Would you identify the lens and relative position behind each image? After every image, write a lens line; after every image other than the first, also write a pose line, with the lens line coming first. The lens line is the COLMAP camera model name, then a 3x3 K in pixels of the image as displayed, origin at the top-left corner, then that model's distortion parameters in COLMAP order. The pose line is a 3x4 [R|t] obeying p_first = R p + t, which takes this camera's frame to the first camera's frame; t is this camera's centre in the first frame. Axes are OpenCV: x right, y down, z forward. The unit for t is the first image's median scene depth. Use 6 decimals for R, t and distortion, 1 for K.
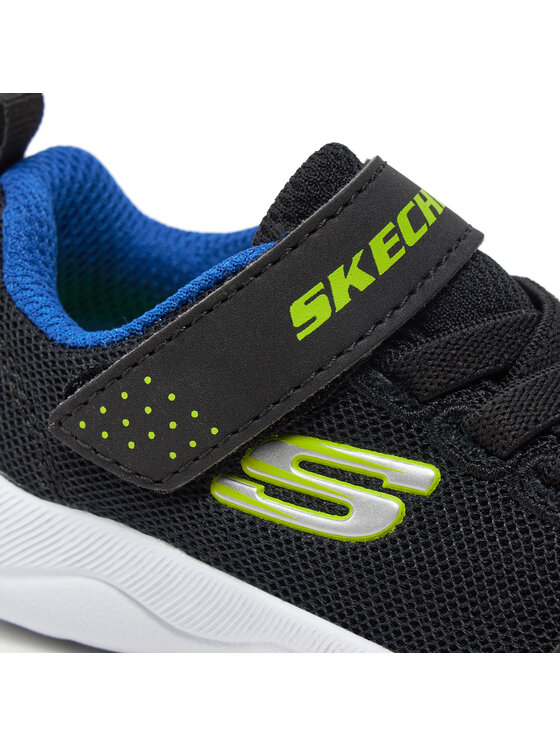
lens RADIAL K [[2199.0, 0, 280.3], [0, 2199.0, 372.4], [0, 0, 1]] dist [-0.234386, 0.000000]
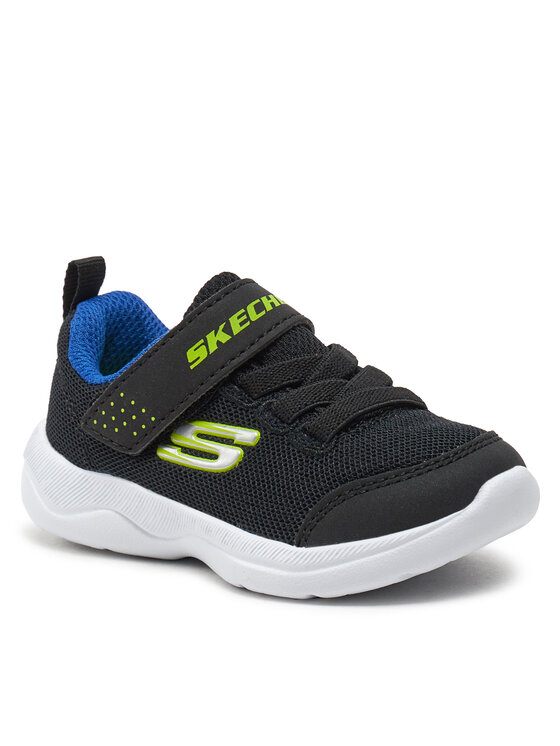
lens RADIAL K [[2199.0, 0, 279.7], [0, 2199.0, 373.3], [0, 0, 1]] dist [-0.234386, 0.000000]
pose [[0.977706, -0.032519, -0.207447, 0.480046], [0.005139, 0.991345, -0.131184, 0.240539], [0.209918, 0.127194, 0.969410, -0.854725]]
